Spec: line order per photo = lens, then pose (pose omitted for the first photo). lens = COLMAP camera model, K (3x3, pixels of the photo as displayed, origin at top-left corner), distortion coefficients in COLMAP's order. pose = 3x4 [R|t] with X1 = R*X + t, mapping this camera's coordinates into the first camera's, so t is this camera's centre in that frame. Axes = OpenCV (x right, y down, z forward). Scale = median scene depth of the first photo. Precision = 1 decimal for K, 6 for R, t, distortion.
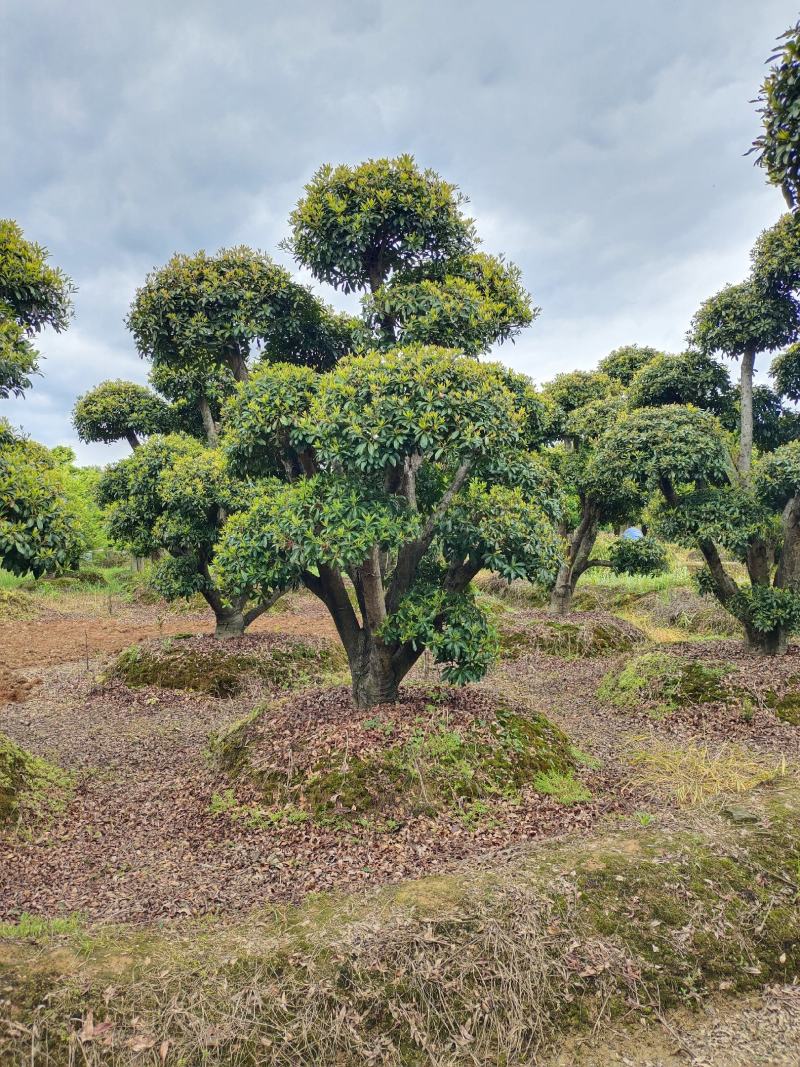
lens RADIAL K [[830.6, 0, 400.0], [0, 830.6, 533.5], [0, 0, 1]] dist [0.083021, -0.053768]
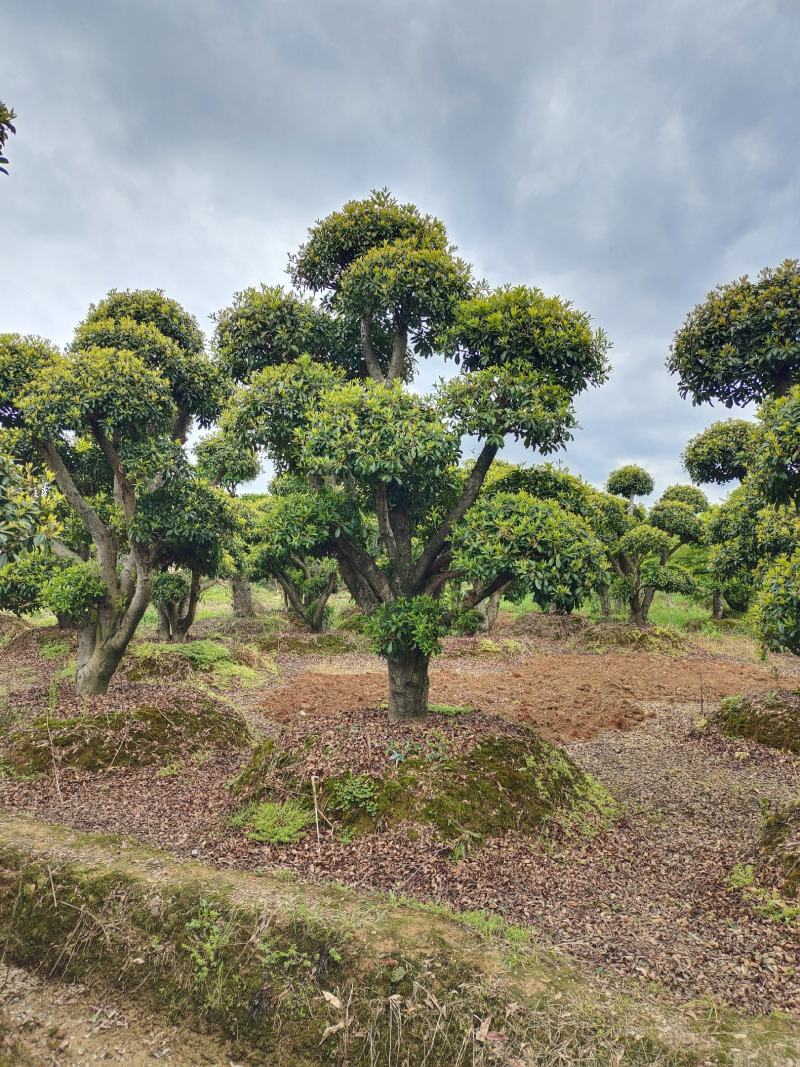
lens RADIAL K [[830.6, 0, 400.0], [0, 830.6, 533.5], [0, 0, 1]] dist [0.083021, -0.053768]
pose [[0.671928, -0.006488, -0.740588, 0.228521], [-0.029855, 0.998912, -0.035838, -0.004511], [0.740014, 0.046191, 0.671003, 0.106595]]
